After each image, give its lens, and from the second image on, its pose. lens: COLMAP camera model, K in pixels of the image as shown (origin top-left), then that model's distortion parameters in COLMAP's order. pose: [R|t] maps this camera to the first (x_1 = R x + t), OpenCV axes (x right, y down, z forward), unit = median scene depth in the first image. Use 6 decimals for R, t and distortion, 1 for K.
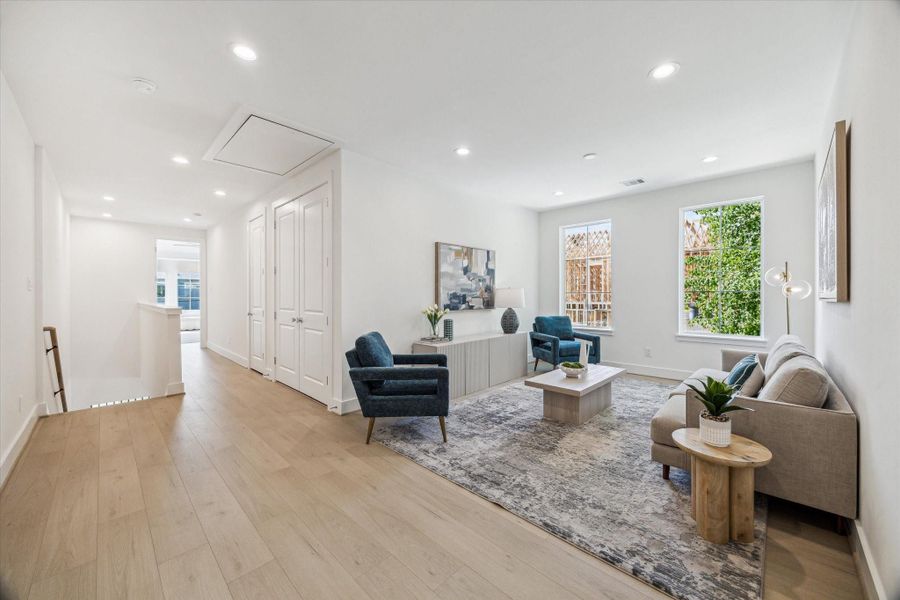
lens RADIAL K [[345.3, 0, 452.7], [0, 345.3, 295.1], [0, 0, 1]] dist [0.000987, 0.000159]
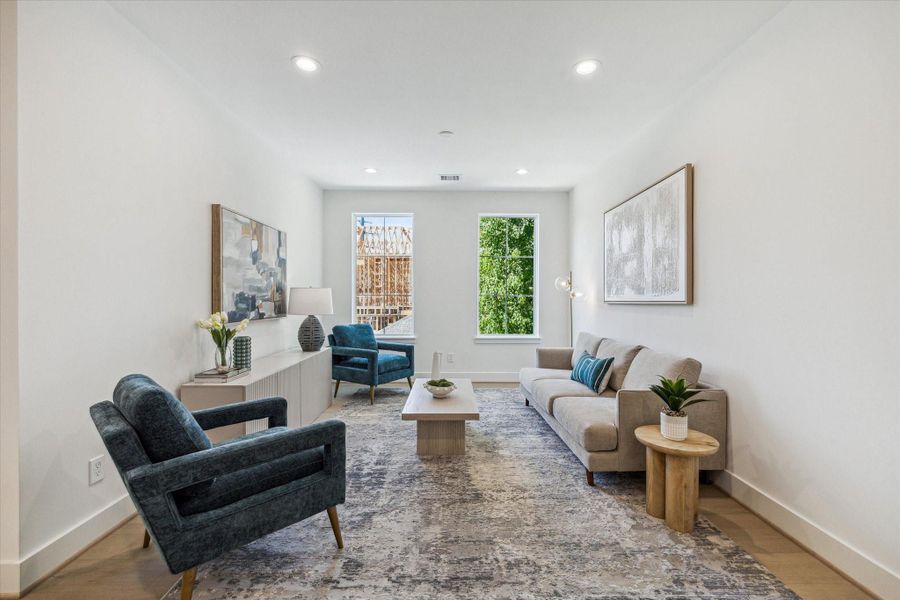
lens RADIAL K [[389.6, 0, 450.0], [0, 389.6, 300.0], [0, 0, 1]] dist [-0.000921, -0.000194]
pose [[0.703900, 0.002897, 0.710293, -0.238556], [-0.005717, 0.999982, 0.001587, 0.003319], [-0.710276, -0.005178, 0.703904, 0.270587]]
